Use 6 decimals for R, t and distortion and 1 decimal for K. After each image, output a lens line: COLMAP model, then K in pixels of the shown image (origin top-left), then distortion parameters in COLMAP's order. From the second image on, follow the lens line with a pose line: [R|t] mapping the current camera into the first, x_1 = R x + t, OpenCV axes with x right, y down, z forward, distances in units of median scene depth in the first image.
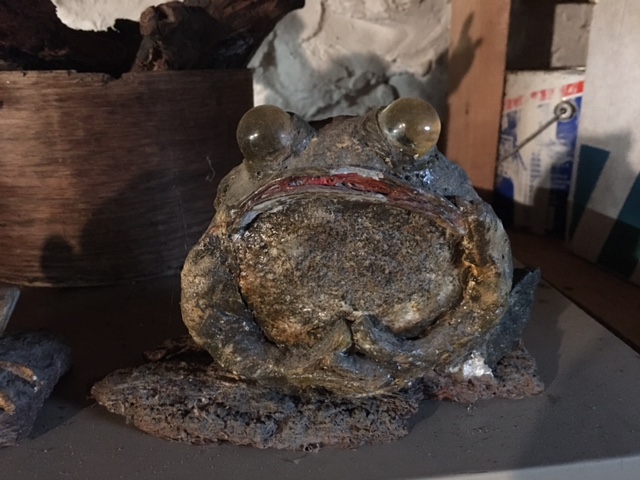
lens RADIAL K [[545.5, 0, 320.0], [0, 545.5, 240.0], [0, 0, 1]] dist [0.071068, -0.141948]
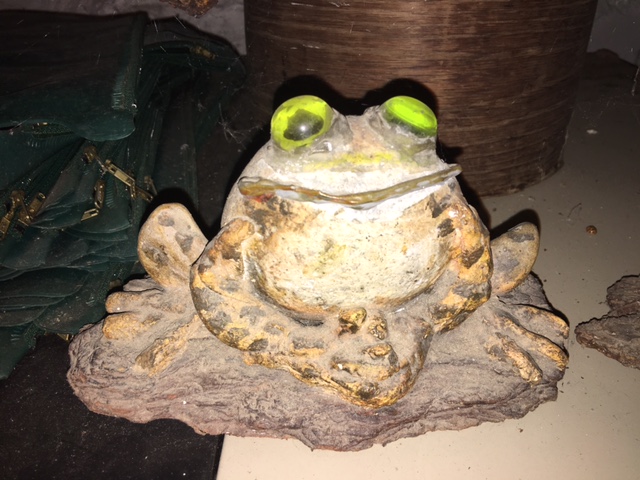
lens RADIAL K [[545.5, 0, 320.0], [0, 545.5, 240.0], [0, 0, 1]] dist [0.071068, -0.141948]
pose [[0.992479, 0.064710, -0.103913, -0.892650], [-0.043425, 0.979765, 0.195383, -0.050327], [0.114453, -0.189401, 0.975206, 0.119178]]
